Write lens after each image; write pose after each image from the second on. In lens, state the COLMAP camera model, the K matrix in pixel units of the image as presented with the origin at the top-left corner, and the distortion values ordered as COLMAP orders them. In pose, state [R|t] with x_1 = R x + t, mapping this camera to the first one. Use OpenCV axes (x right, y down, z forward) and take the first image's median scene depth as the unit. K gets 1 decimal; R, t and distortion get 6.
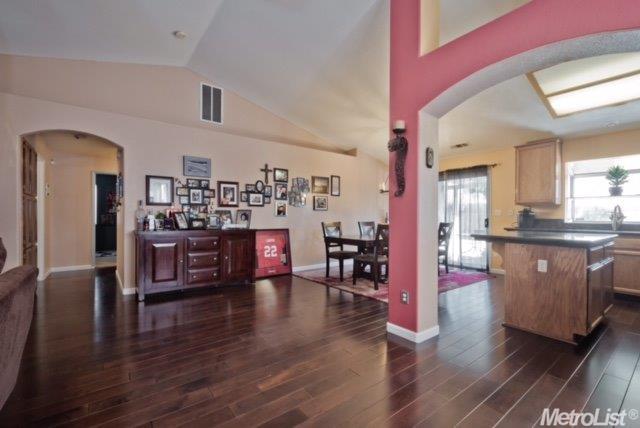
lens RADIAL K [[282.4, 0, 320.0], [0, 282.4, 214.0], [0, 0, 1]] dist [0.002384, 0.000148]
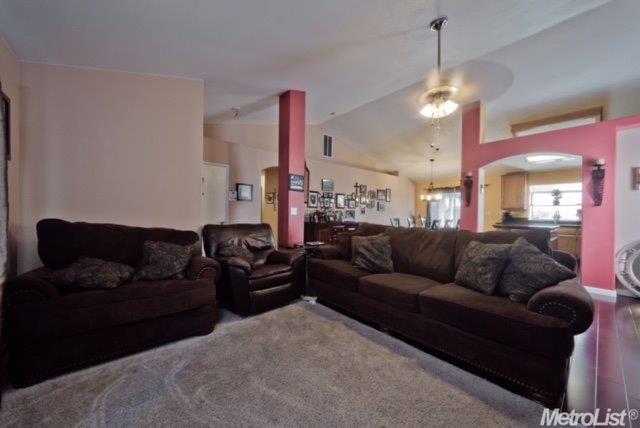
lens RADIAL K [[242.8, 0, 320.0], [0, 242.8, 214.0], [0, 0, 1]] dist [-0.001019, -0.000038]
pose [[0.998096, 0.010717, 0.060734, -0.502663], [-0.011408, 0.999874, 0.011049, -0.007391], [-0.060608, -0.011721, 0.998093, -0.413743]]
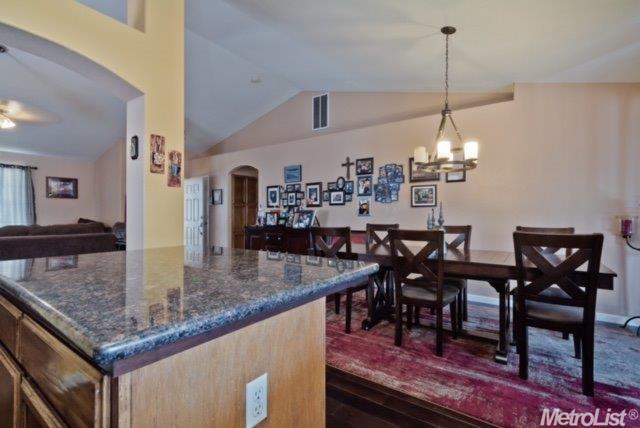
lens RADIAL K [[313.6, 0, 320.0], [0, 313.6, 214.0], [0, 0, 1]] dist [-0.000077, -0.000004]
pose [[0.275679, -0.006582, -0.961227, 0.761207], [0.006680, 0.999966, -0.004932, 0.007039], [0.961226, -0.005062, 0.275714, 0.662185]]
